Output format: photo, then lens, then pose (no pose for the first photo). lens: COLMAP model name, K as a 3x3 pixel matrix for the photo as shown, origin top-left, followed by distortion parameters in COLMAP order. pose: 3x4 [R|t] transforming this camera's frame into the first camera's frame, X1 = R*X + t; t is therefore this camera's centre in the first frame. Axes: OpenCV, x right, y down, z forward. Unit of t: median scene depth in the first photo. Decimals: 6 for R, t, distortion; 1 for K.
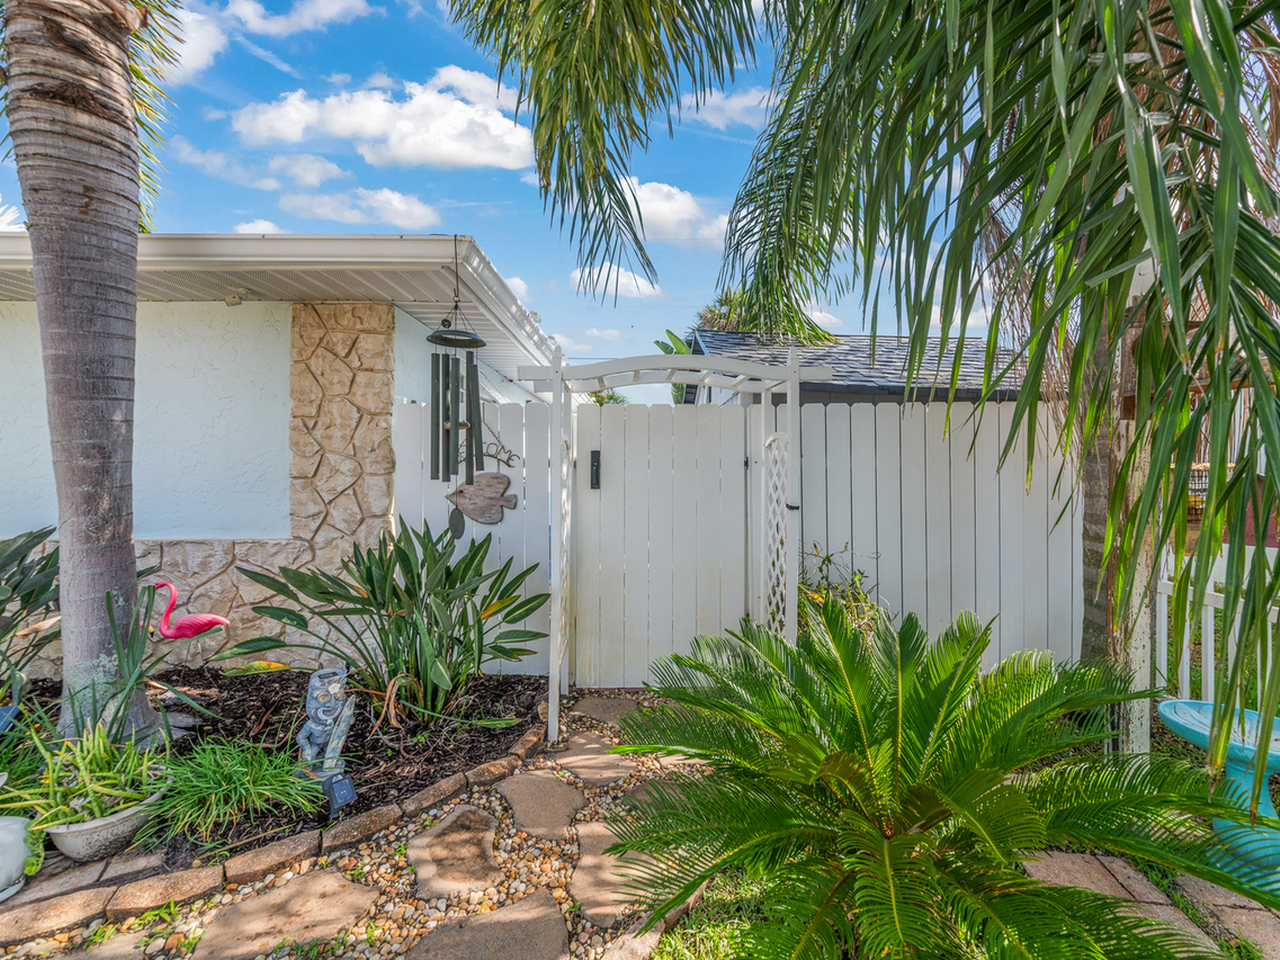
lens RADIAL K [[512.9, 0, 642.4], [0, 512.9, 476.3], [0, 0, 1]] dist [-0.000995, -0.000096]
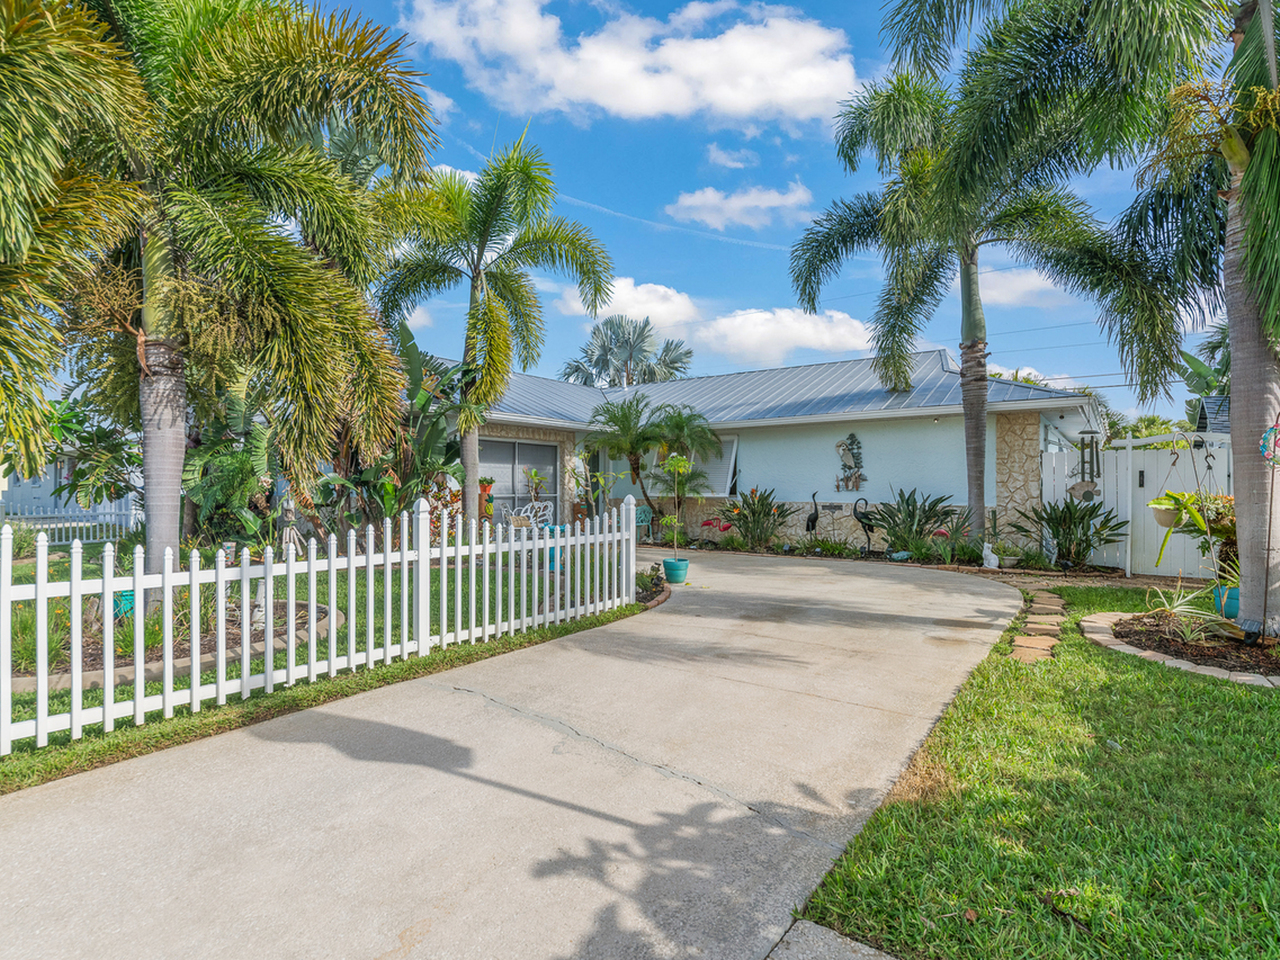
lens RADIAL K [[695.9, 0, 636.1], [0, 695.9, 503.3], [0, 0, 1]] dist [0.001851, 0.000026]
pose [[0.815763, 0.015073, -0.578191, -0.137032], [-0.023860, 0.999686, -0.007601, 0.178077], [0.577895, 0.019996, 0.815866, -2.911418]]
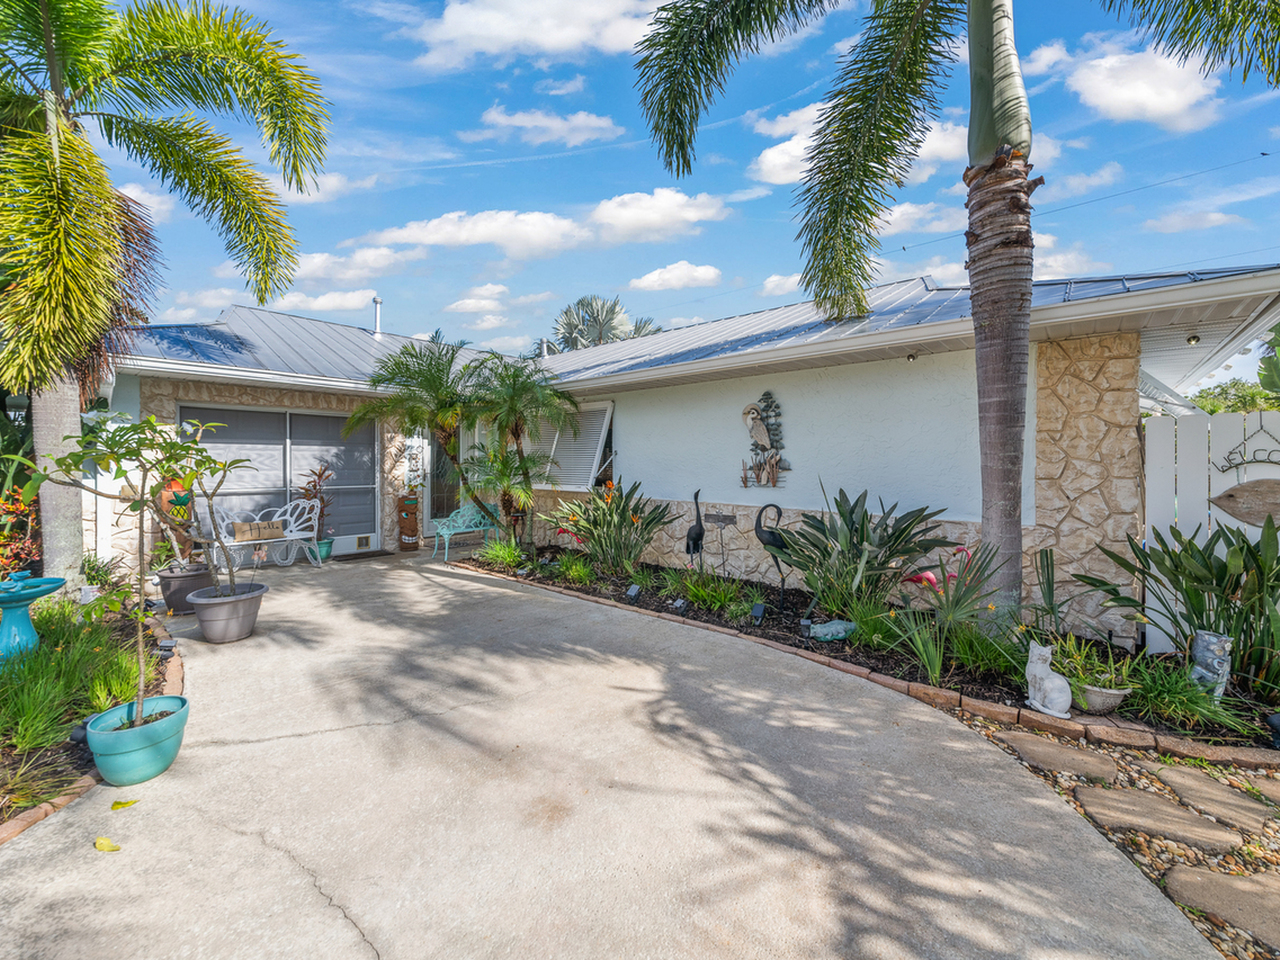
lens RADIAL K [[512.9, 0, 642.4], [0, 512.9, 476.3], [0, 0, 1]] dist [-0.000995, -0.000096]
pose [[0.758886, 0.023346, -0.650805, -0.597813], [-0.025920, 0.999648, 0.005635, 0.015382], [0.650708, 0.012593, 0.759224, -0.623512]]
